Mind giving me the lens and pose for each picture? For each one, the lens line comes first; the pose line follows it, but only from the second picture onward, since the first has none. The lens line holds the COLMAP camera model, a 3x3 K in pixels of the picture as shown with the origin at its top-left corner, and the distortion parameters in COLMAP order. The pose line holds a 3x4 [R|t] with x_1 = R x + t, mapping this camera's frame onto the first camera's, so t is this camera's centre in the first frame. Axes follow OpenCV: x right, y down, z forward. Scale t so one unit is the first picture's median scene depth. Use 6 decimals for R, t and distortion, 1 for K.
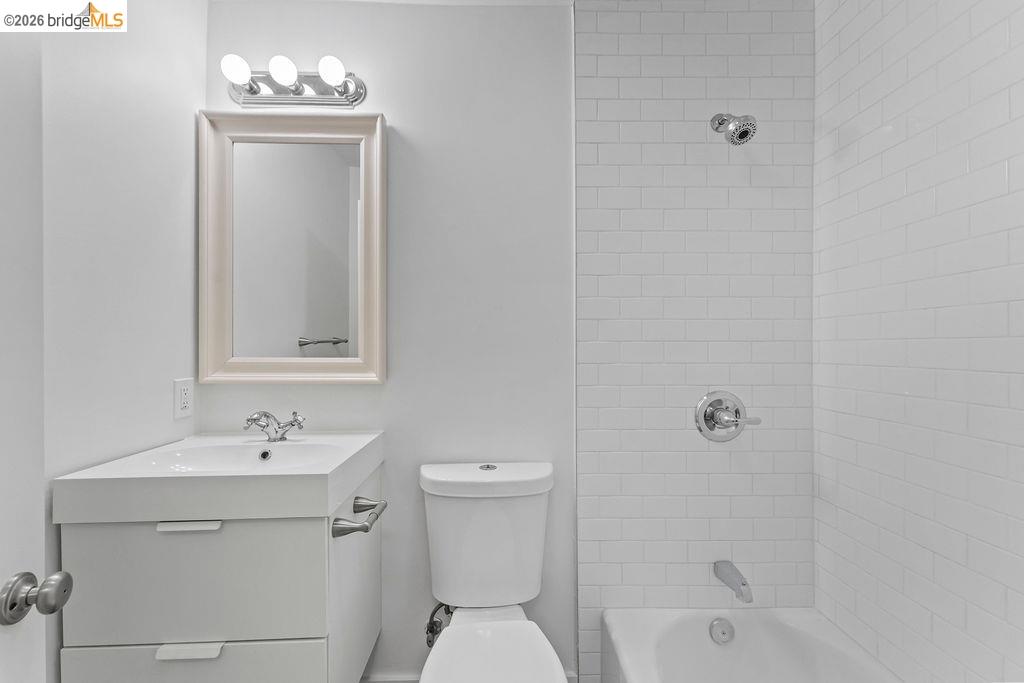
lens RADIAL K [[413.2, 0, 511.9], [0, 413.2, 344.9], [0, 0, 1]] dist [-0.000639, -0.000218]
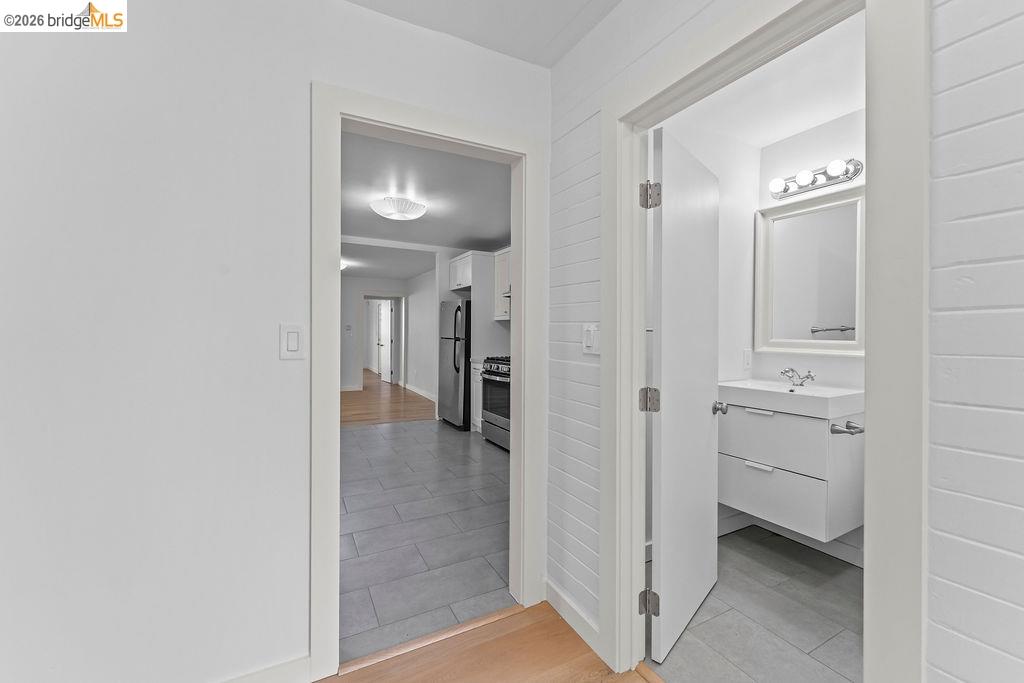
lens RADIAL K [[413.2, 0, 508.8], [0, 413.2, 335.6], [0, 0, 1]] dist [-0.000639, -0.000218]
pose [[0.450755, 0.013588, -0.892544, 0.439558], [-0.001443, 0.999894, 0.014493, -0.009311], [0.892646, -0.005245, 0.450727, -0.882058]]
